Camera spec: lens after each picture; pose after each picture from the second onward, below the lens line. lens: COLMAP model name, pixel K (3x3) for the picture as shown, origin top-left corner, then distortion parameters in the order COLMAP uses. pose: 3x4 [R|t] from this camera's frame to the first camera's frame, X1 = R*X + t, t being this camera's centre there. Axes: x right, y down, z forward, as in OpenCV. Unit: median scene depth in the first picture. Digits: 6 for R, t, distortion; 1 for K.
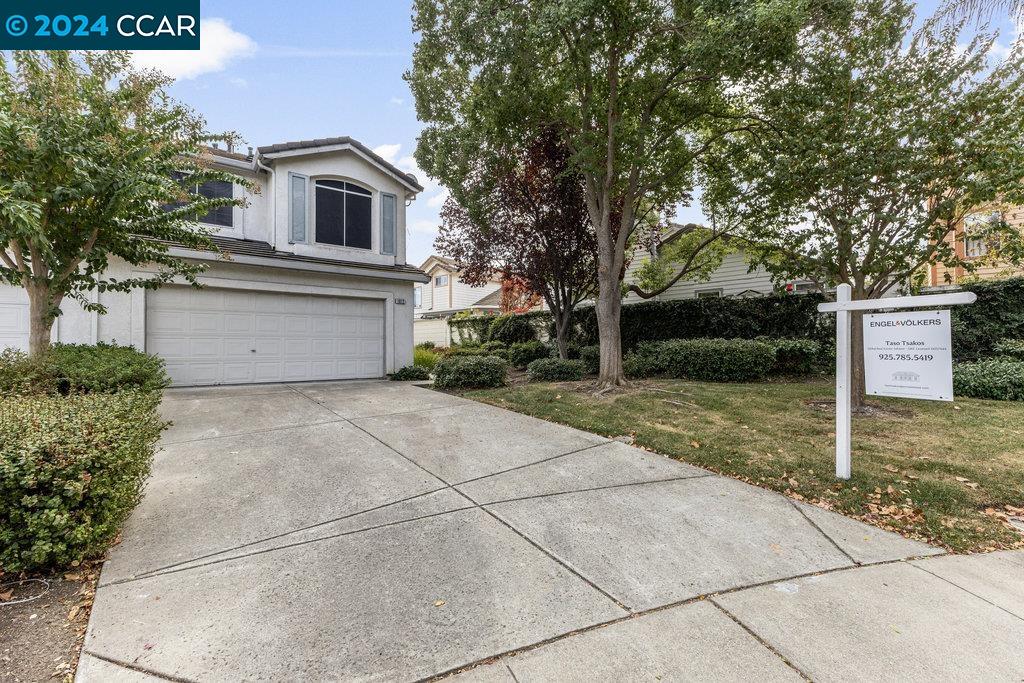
lens RADIAL K [[441.6, 0, 516.0], [0, 441.6, 341.6], [0, 0, 1]] dist [0.012977, -0.000565]
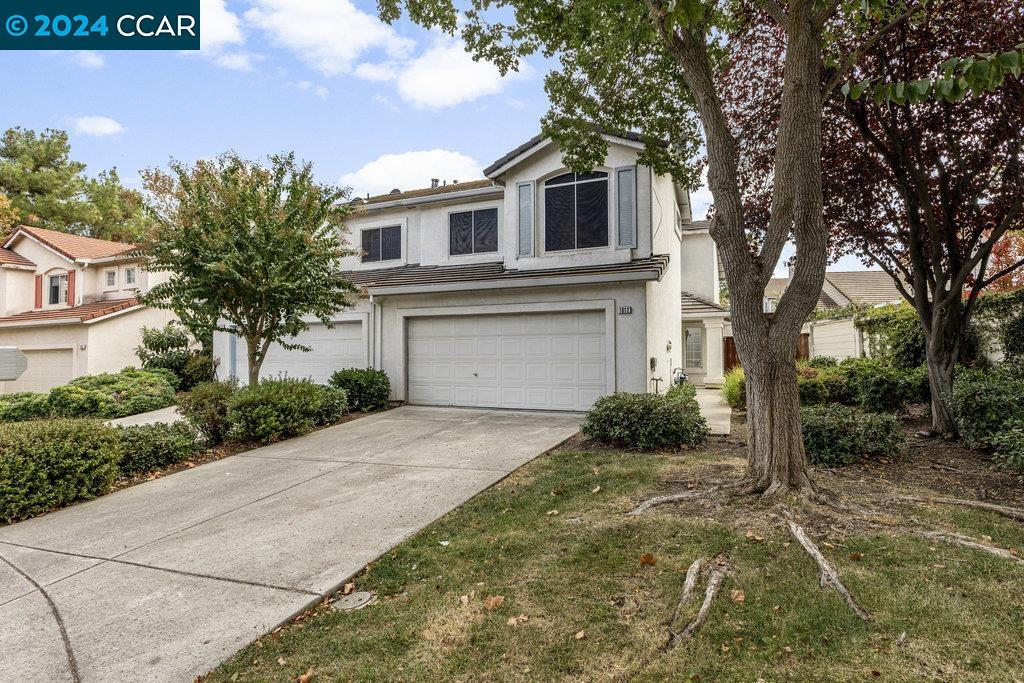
lens RADIAL K [[527.0, 0, 516.8], [0, 527.0, 344.3], [0, 0, 1]] dist [-0.002874, -0.000233]
pose [[0.484952, -0.014744, -0.874416, 0.476695], [0.017380, 0.999823, -0.007219, -0.036269], [0.874368, -0.011696, 0.485123, 0.479888]]
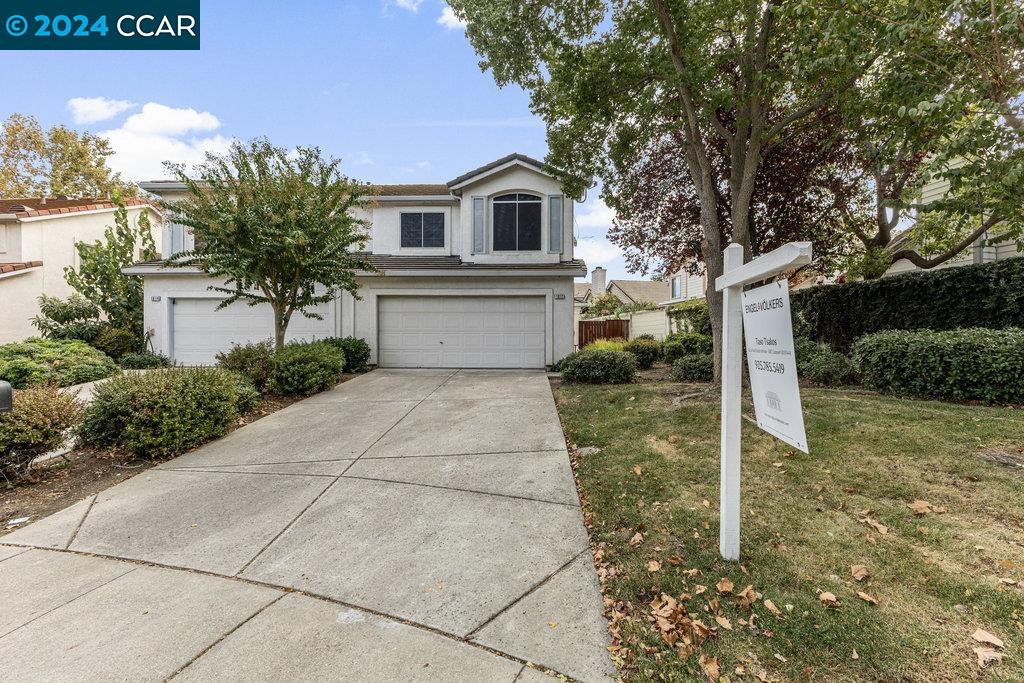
lens RADIAL K [[441.6, 0, 516.0], [0, 441.6, 341.6], [0, 0, 1]] dist [0.012977, -0.000565]
pose [[0.772268, 0.007018, -0.635259, 0.374616], [0.005734, 0.999821, 0.018016, -0.004183], [0.635272, -0.017556, 0.772089, 0.138672]]
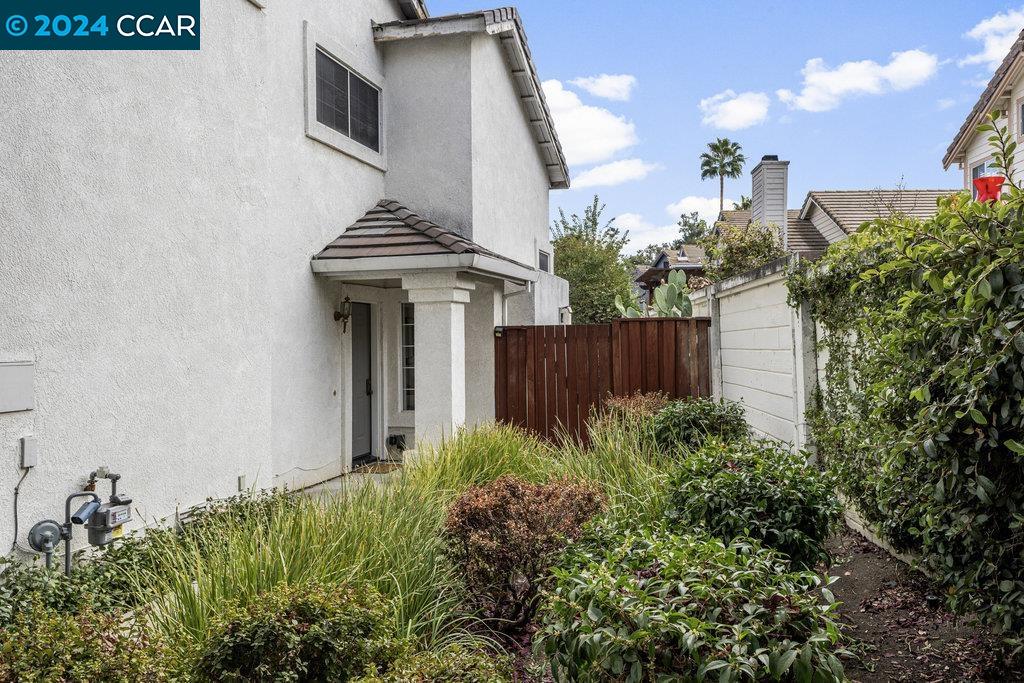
lens RADIAL K [[854.1, 0, 512.0], [0, 854.1, 341.5], [0, 0, 1]] dist [0.002713, 0.001326]
pose [[0.615523, -0.000688, -0.788119, 0.079108], [0.020840, 0.999664, 0.015404, -0.060634], [0.787844, -0.025906, 0.615330, 1.360111]]
